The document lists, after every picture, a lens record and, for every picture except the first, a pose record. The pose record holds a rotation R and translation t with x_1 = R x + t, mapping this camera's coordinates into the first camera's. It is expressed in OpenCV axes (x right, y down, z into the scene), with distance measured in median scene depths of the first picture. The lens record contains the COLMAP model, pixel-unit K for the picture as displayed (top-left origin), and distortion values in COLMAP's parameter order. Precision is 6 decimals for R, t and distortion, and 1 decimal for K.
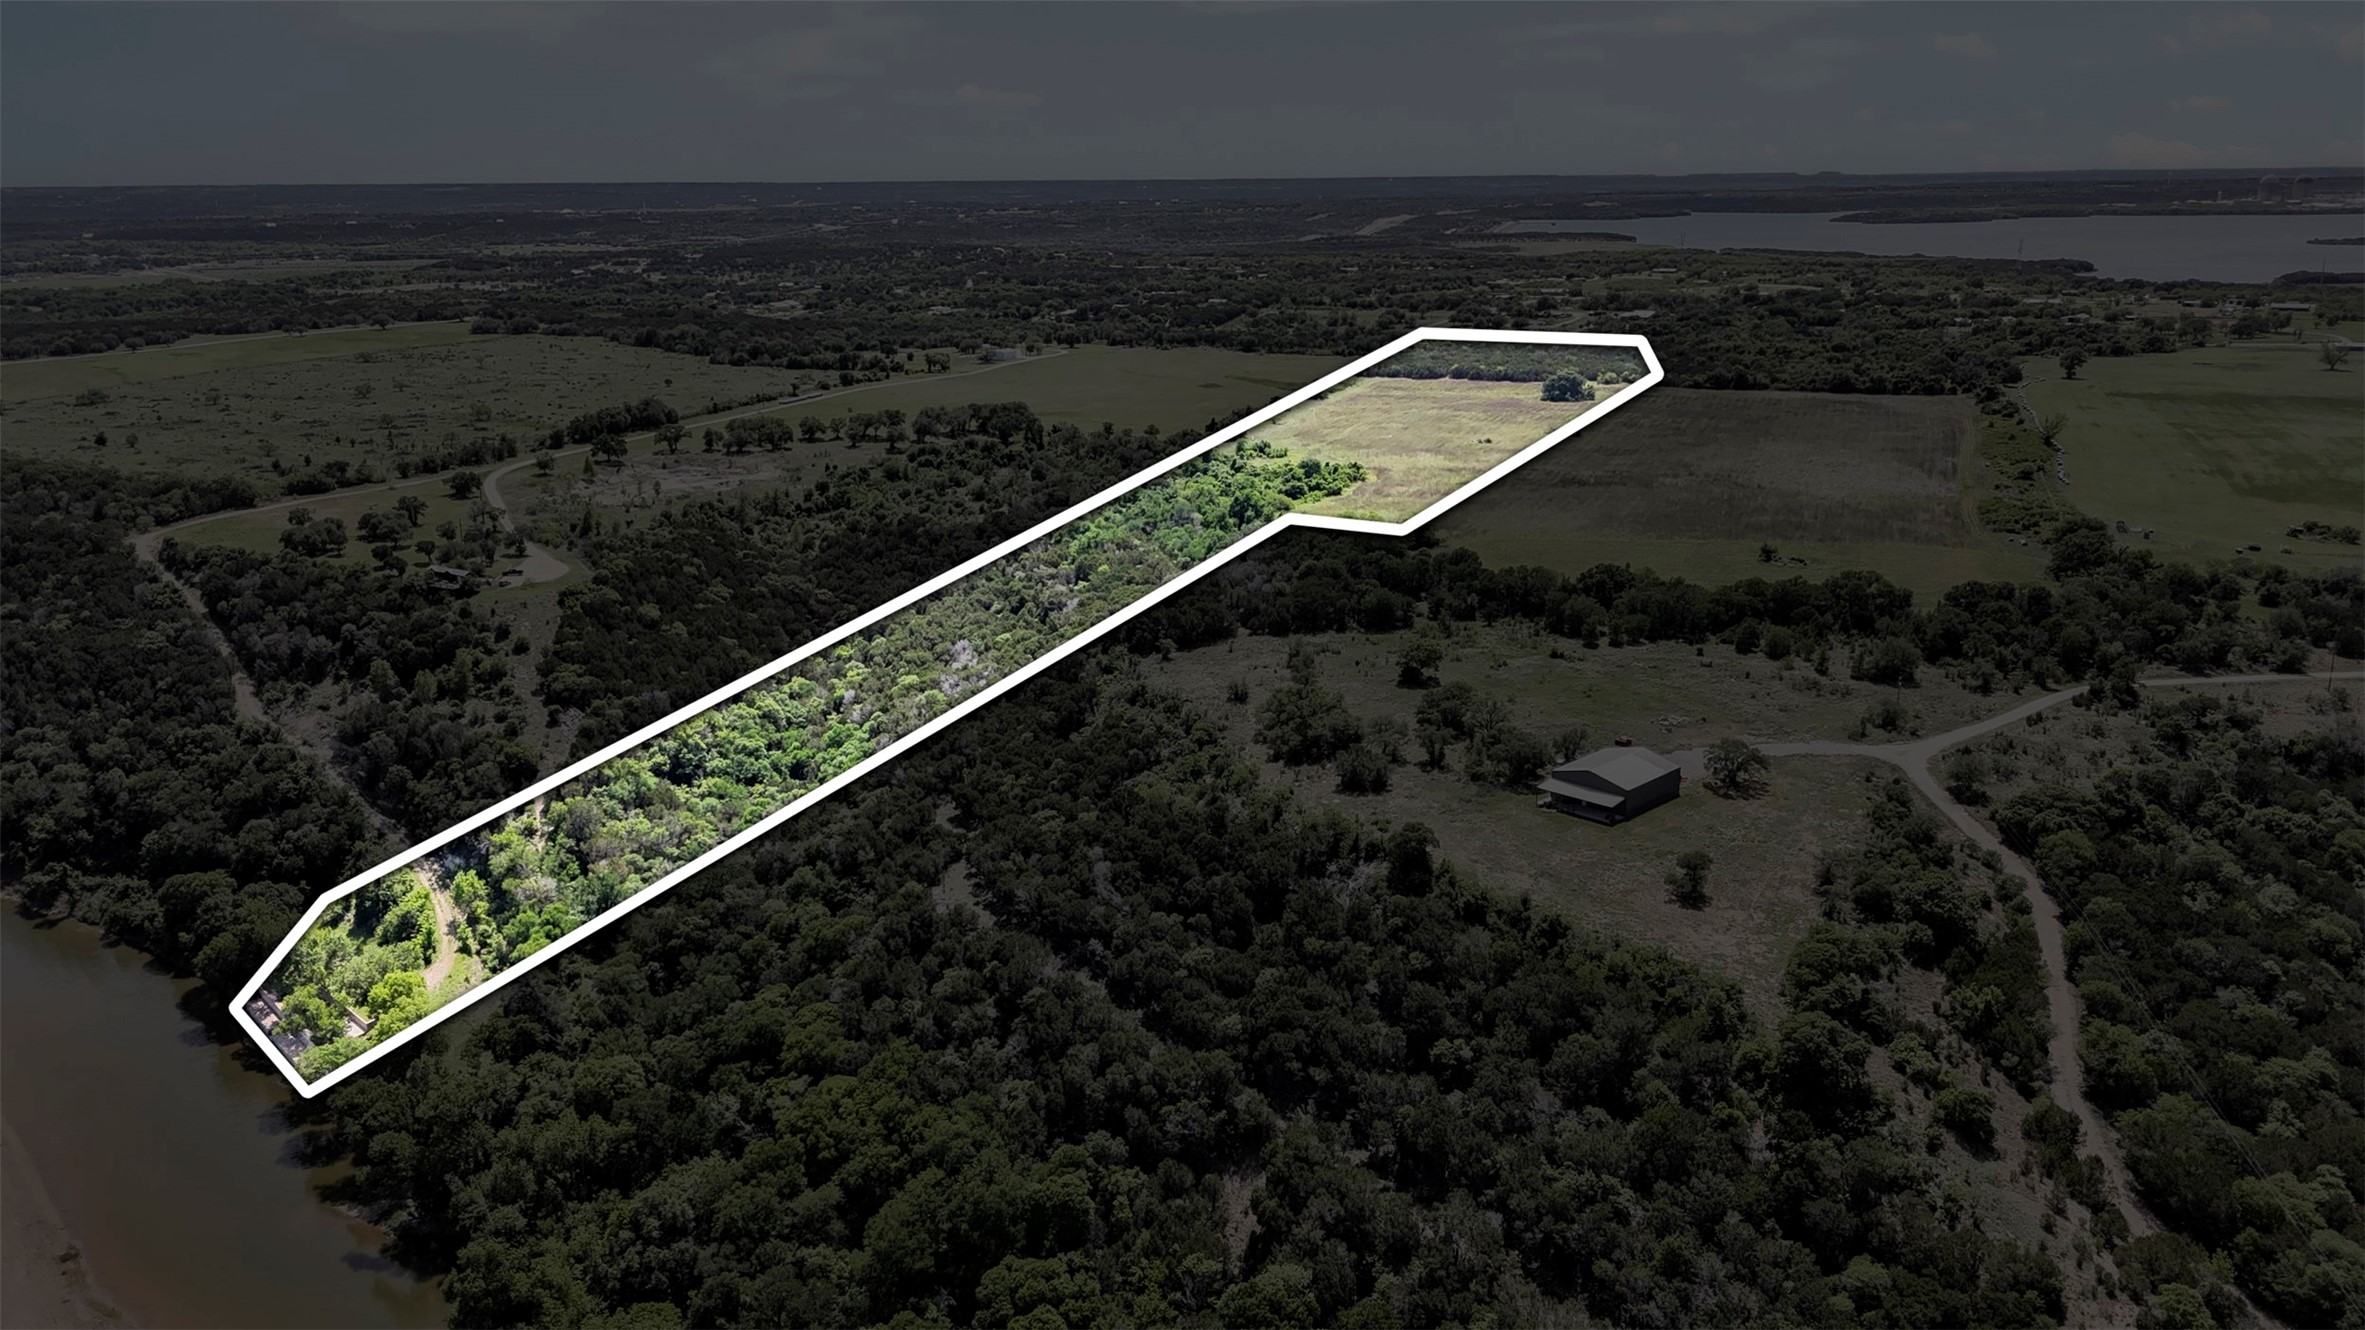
lens RADIAL K [[1717.6, 0, 1182.5], [0, 1717.6, 665.0], [0, 0, 1]] dist [0.062358, -0.063034]
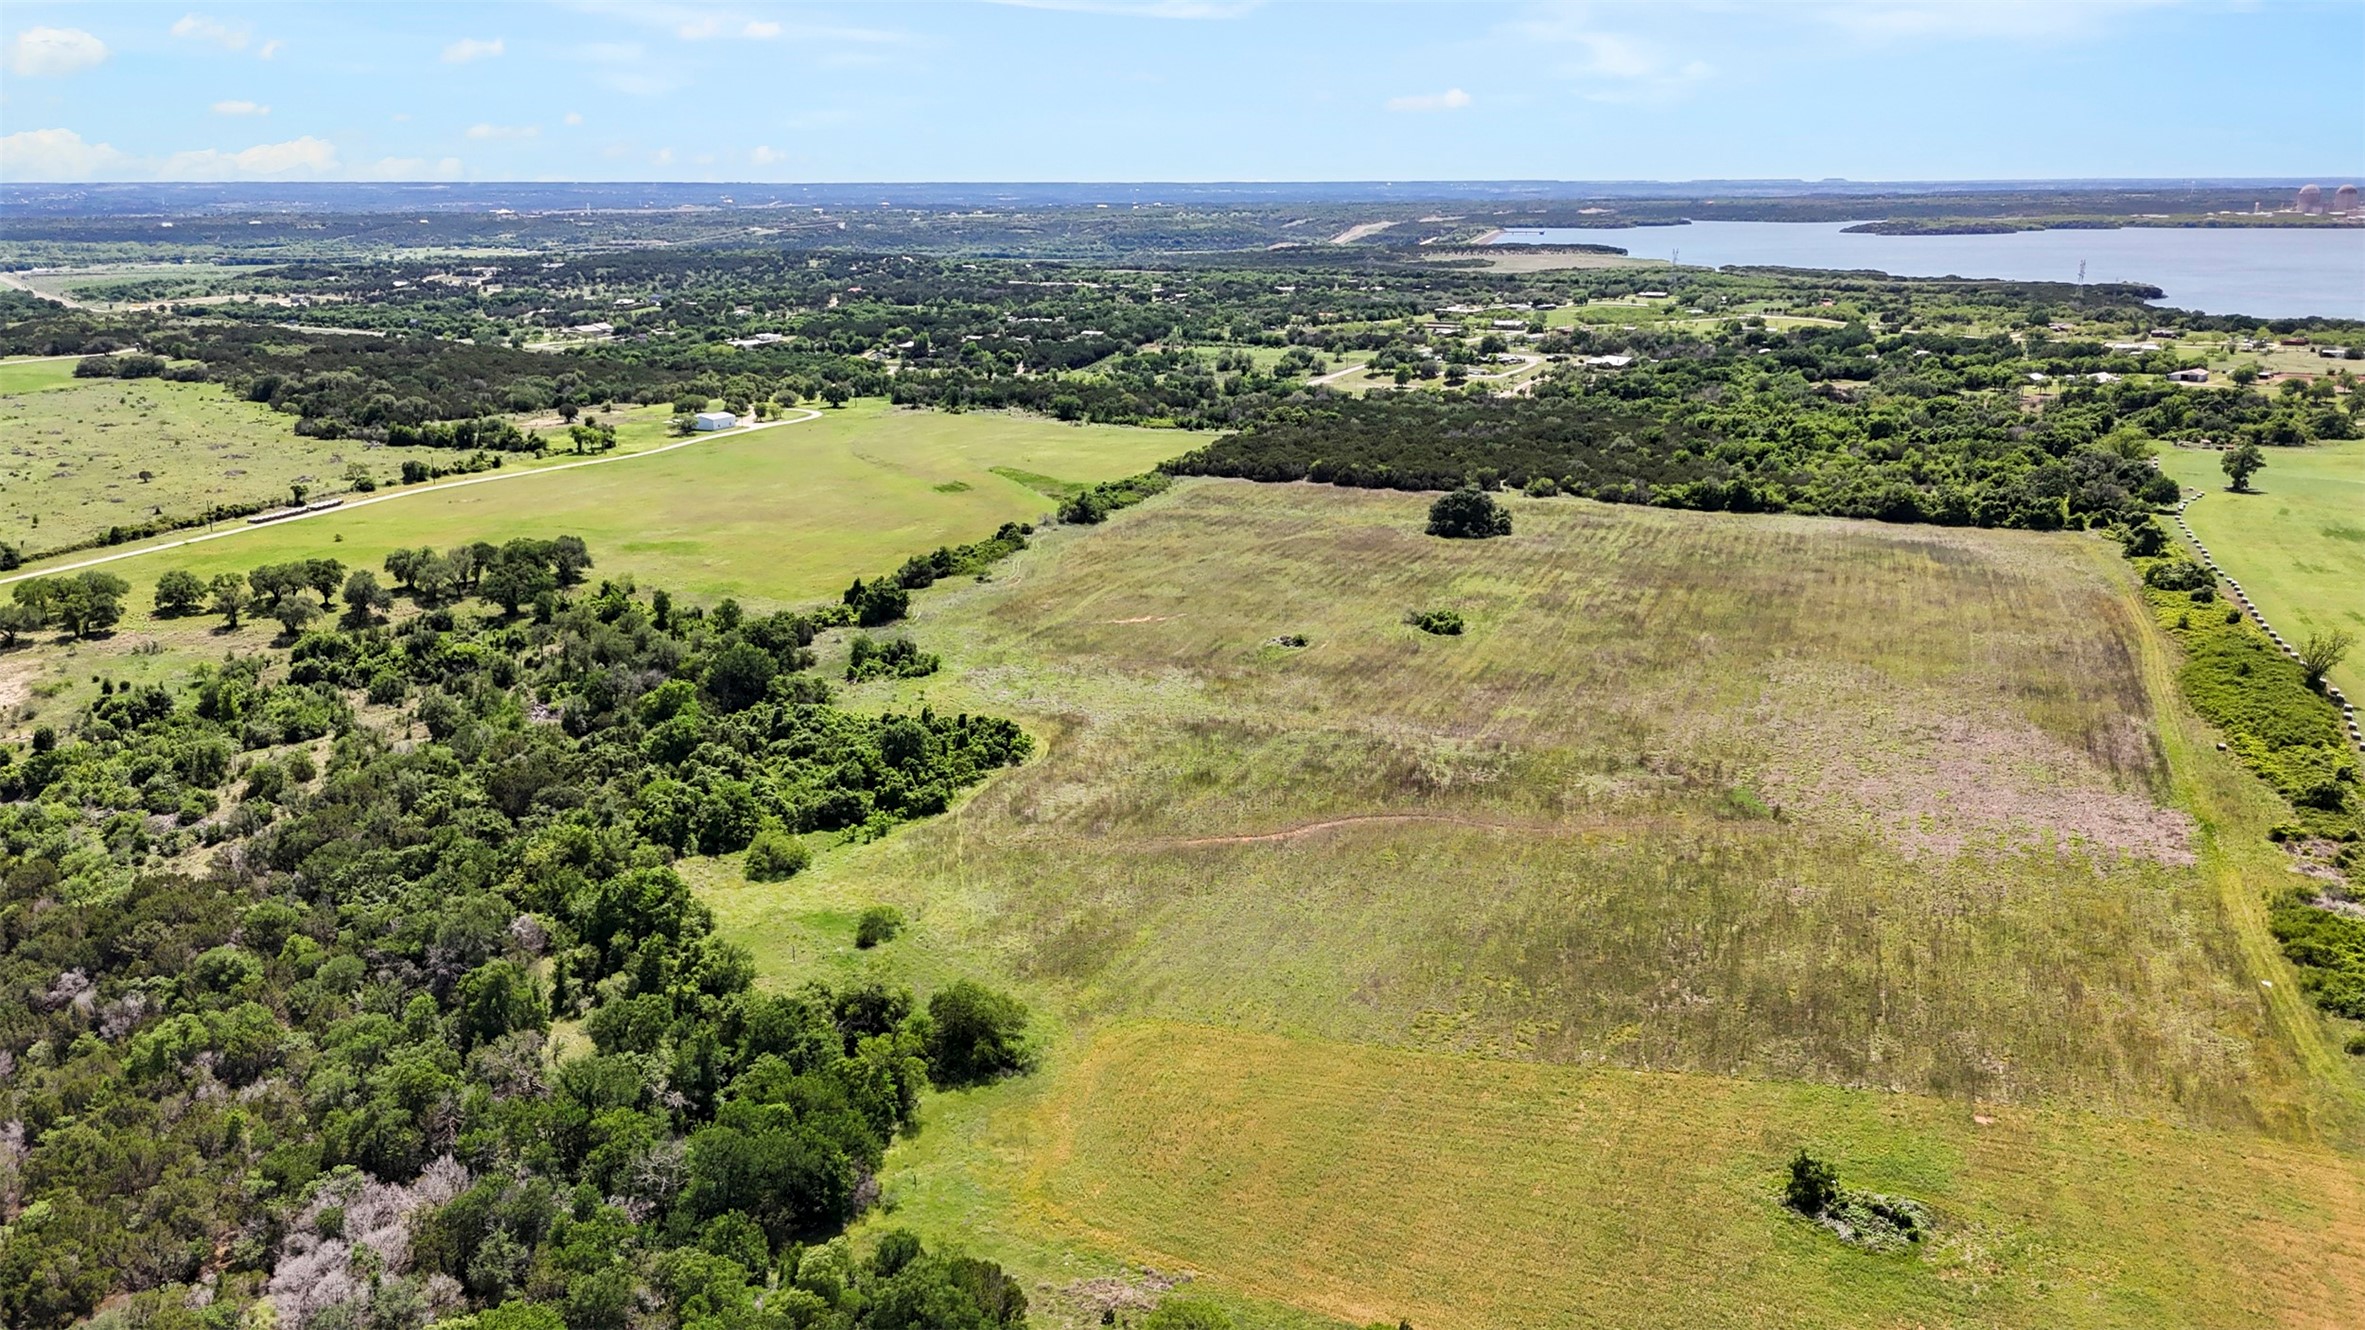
lens RADIAL K [[1717.6, 0, 1182.5], [0, 1717.6, 665.0], [0, 0, 1]] dist [0.062358, -0.063034]
pose [[0.999980, 0.006323, -0.000657, 0.069878], [-0.006324, 0.999979, -0.001706, -0.060690], [0.000646, 0.001710, 0.999998, 0.215573]]
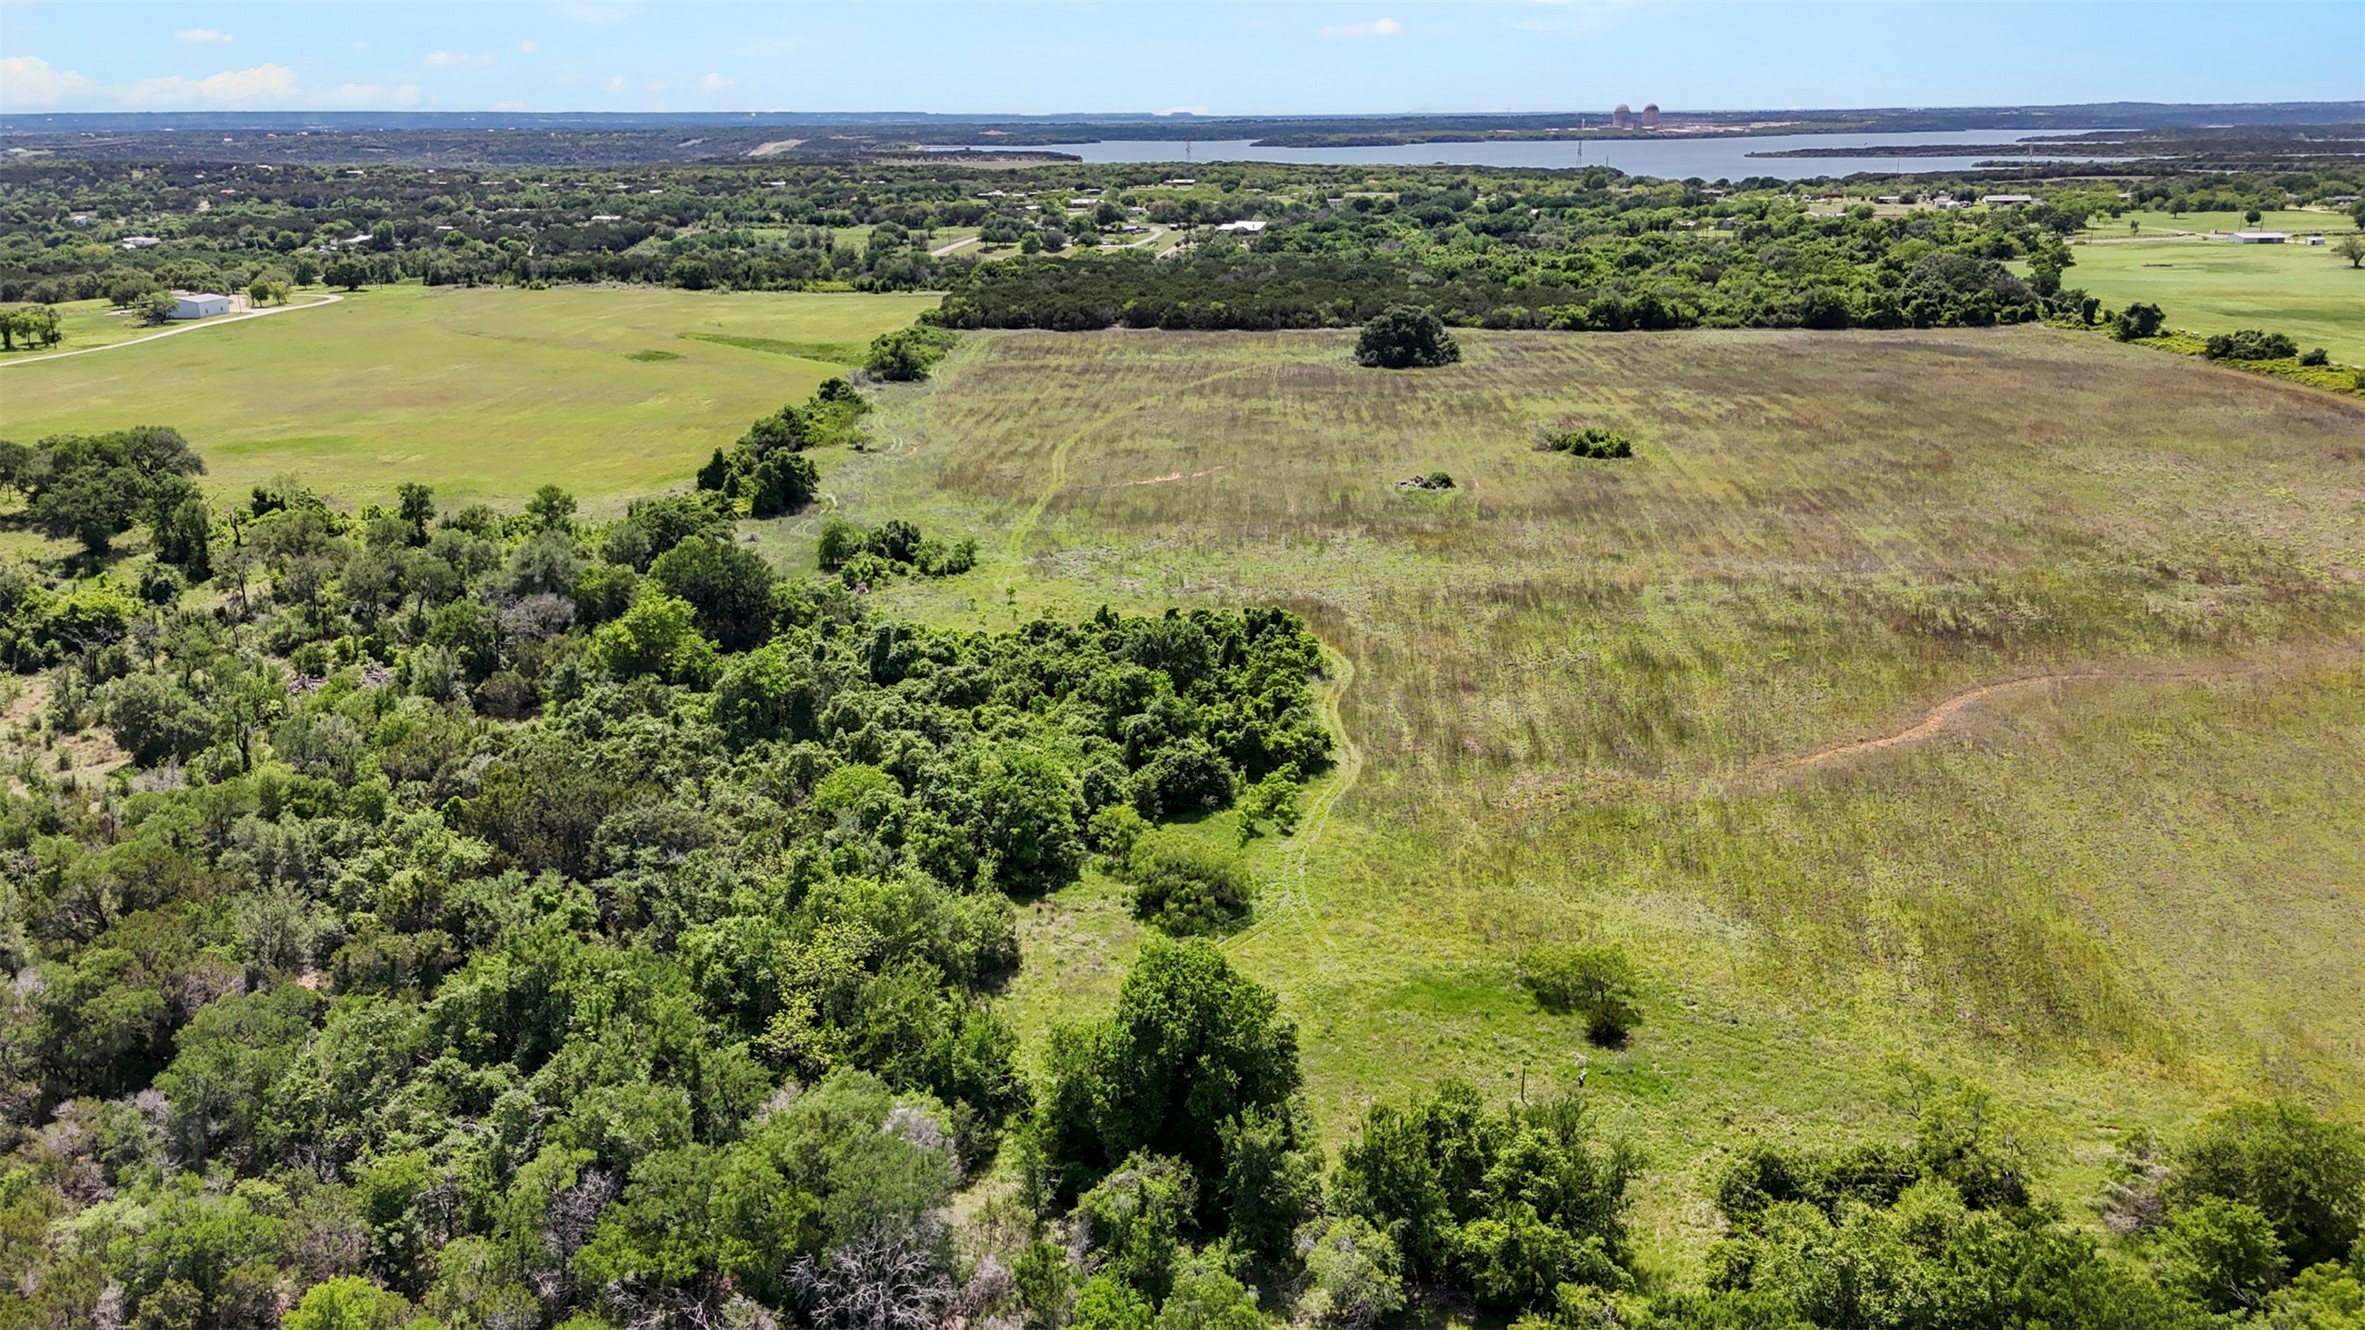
lens RADIAL K [[1721.3, 0, 1182.5], [0, 1721.3, 665.0], [0, 0, 1]] dist [0.065249, -0.083633]
pose [[0.939418, -0.100570, 0.327687, -0.008184], [0.090323, 0.994832, 0.046385, -0.055900], [-0.330659, -0.013977, 0.943647, 0.320156]]
